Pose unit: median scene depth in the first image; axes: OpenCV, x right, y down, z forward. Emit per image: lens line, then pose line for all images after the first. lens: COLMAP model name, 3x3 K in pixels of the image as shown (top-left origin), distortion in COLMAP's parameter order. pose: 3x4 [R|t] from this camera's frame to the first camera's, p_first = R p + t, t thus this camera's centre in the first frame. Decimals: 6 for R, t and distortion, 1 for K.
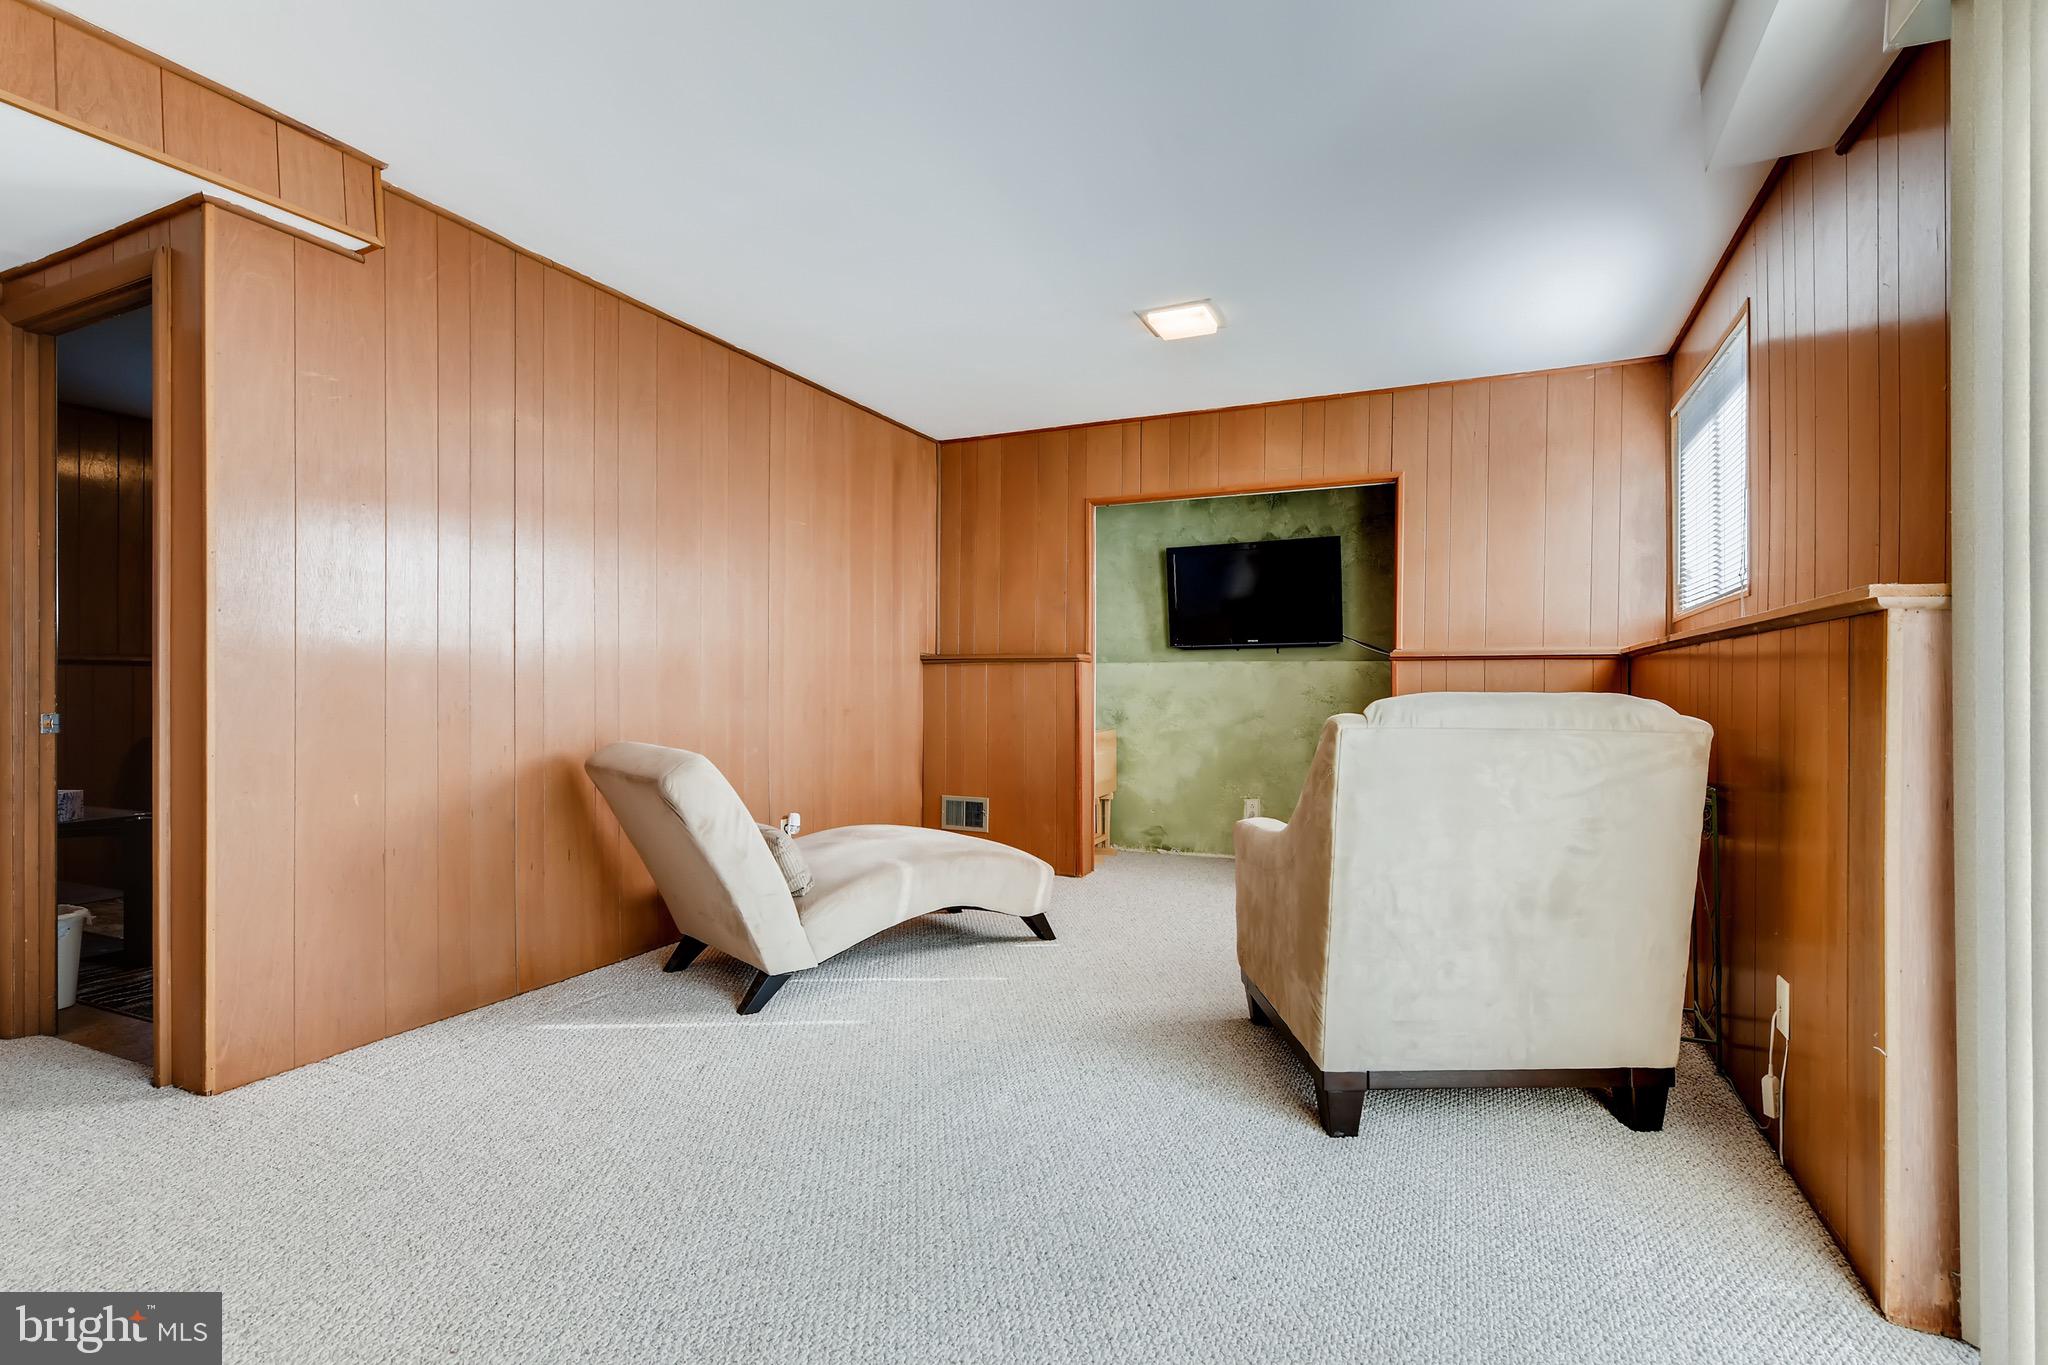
lens RADIAL K [[957.5, 0, 1031.2], [0, 957.5, 683.0], [0, 0, 1]] dist [0.015268, -0.005948]
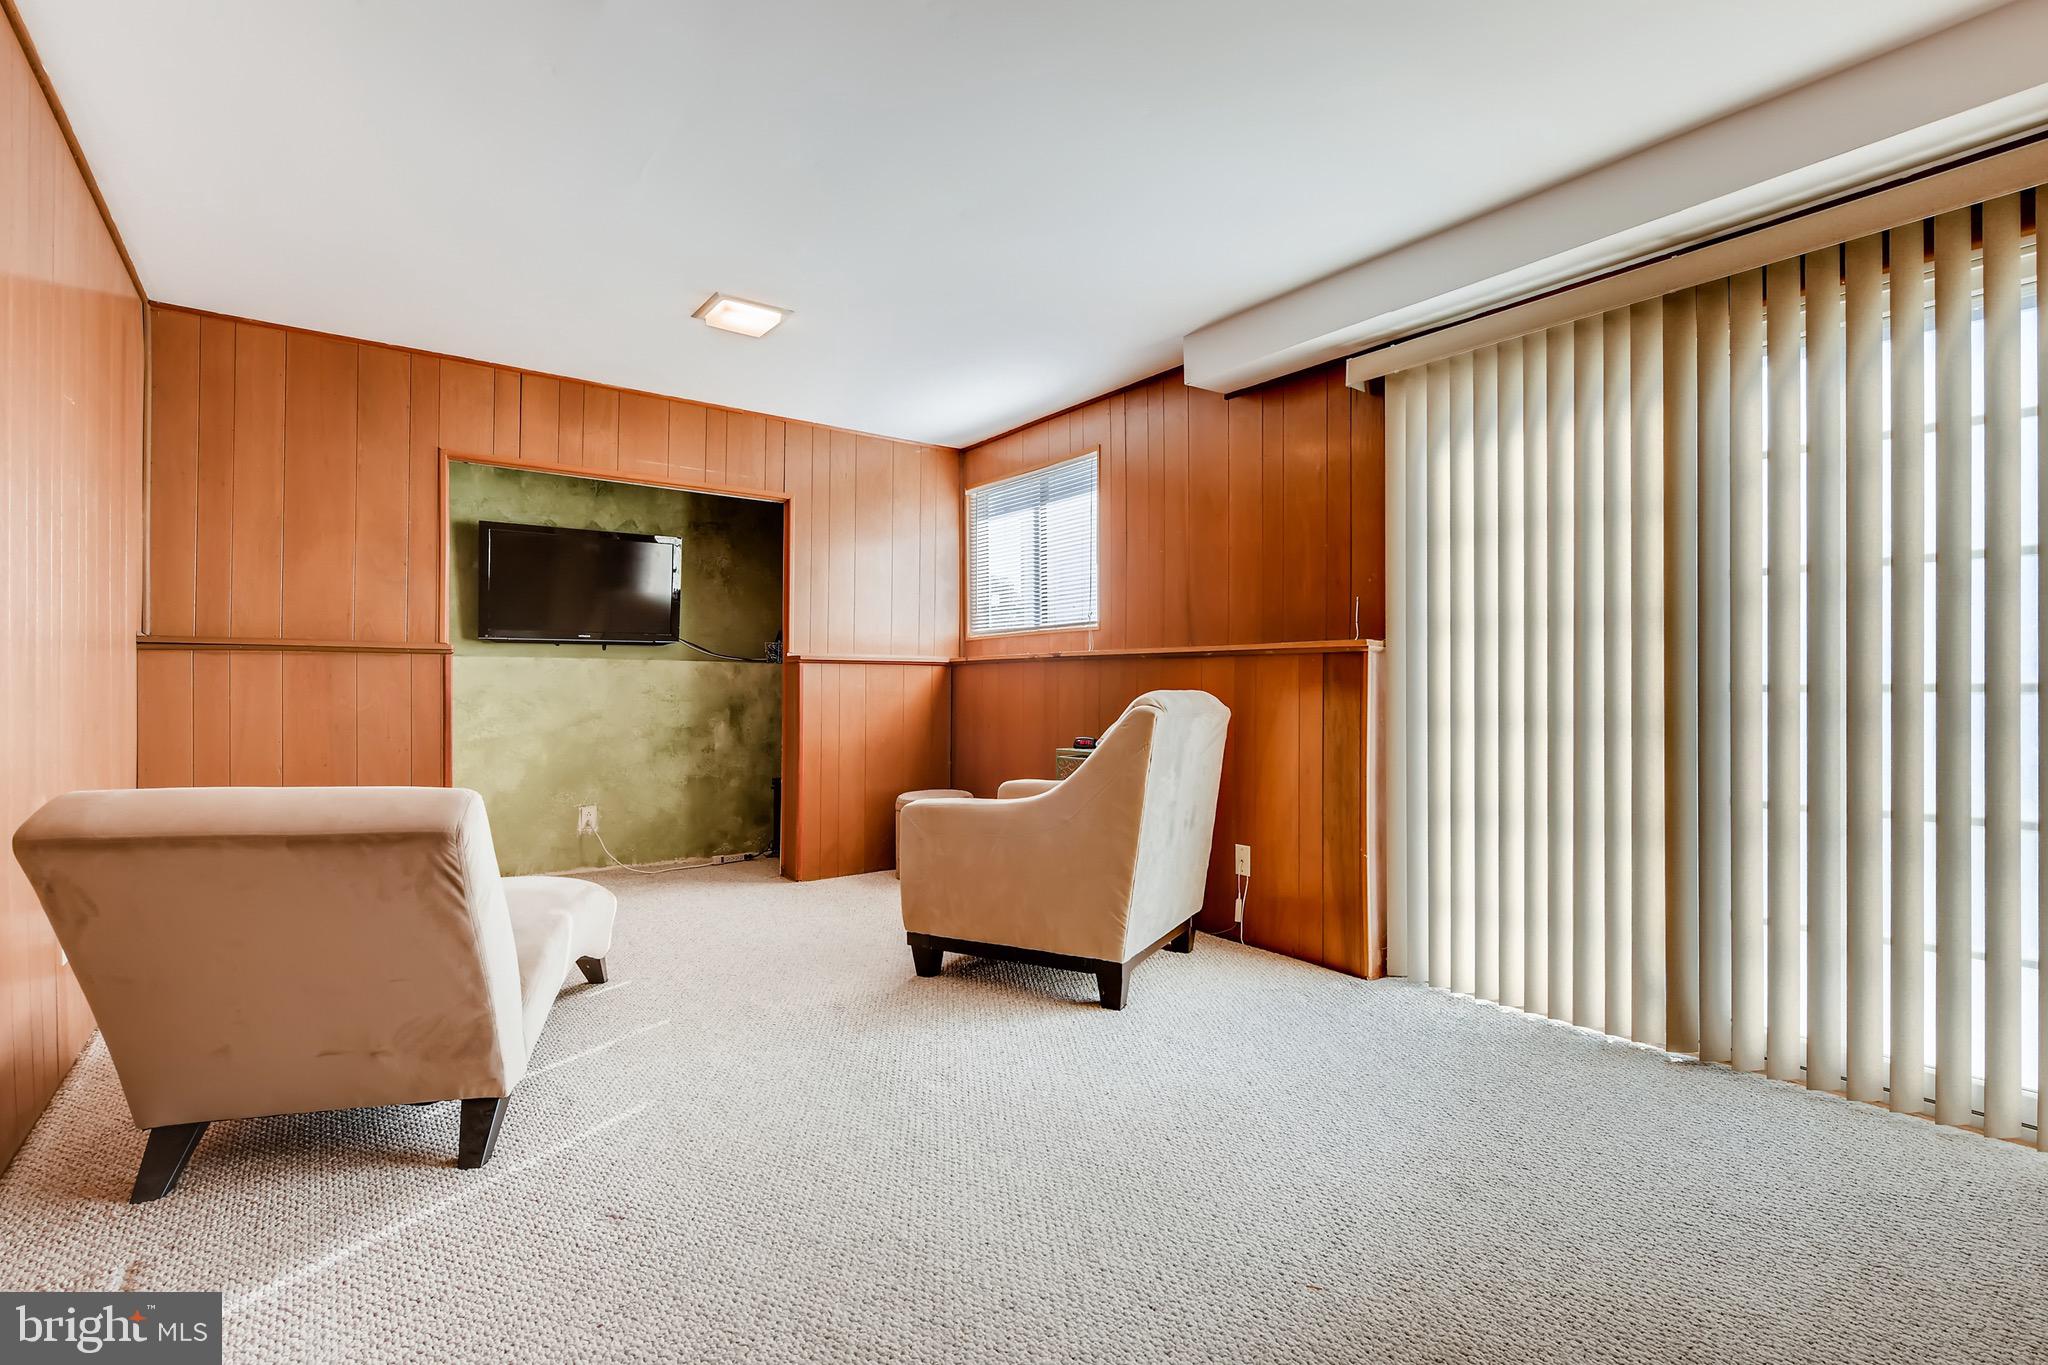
lens RADIAL K [[957.5, 0, 1031.2], [0, 957.5, 683.0], [0, 0, 1]] dist [0.015268, -0.005948]
pose [[0.484620, 0.002644, 0.874721, -0.388452], [-0.004123, 0.999991, -0.000739, 0.000202], [-0.874715, -0.003248, 0.484626, 0.177604]]
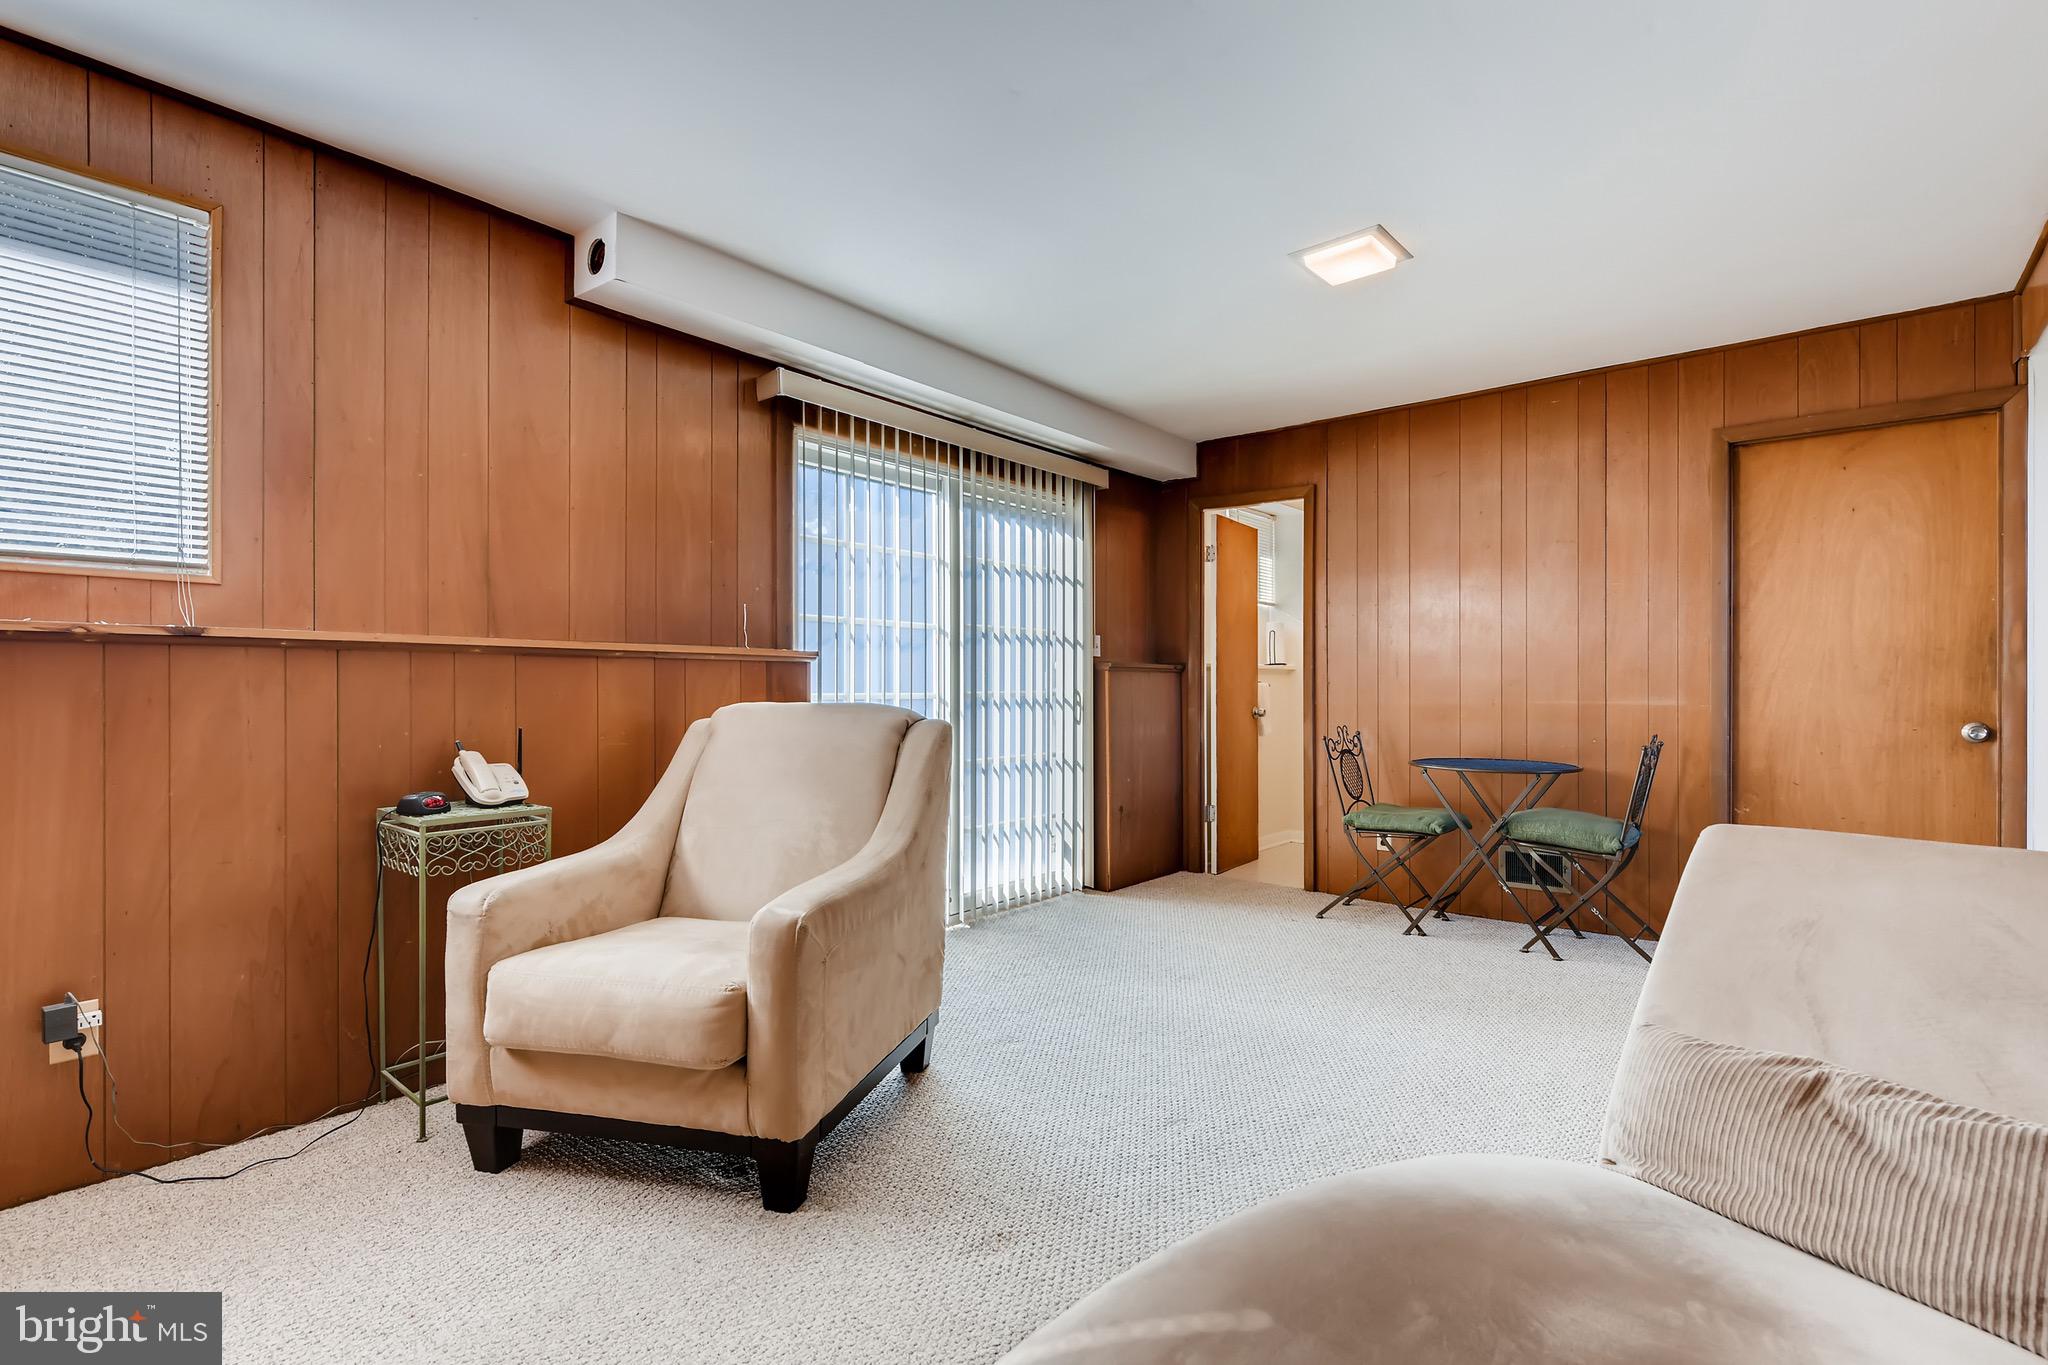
lens RADIAL K [[957.5, 0, 1031.2], [0, 957.5, 683.0], [0, 0, 1]] dist [0.015268, -0.005948]
pose [[-0.969492, 0.000400, 0.245123, -0.048447], [-0.001246, 0.999978, -0.006560, -0.003164], [-0.245120, -0.006666, -0.969470, 0.872427]]
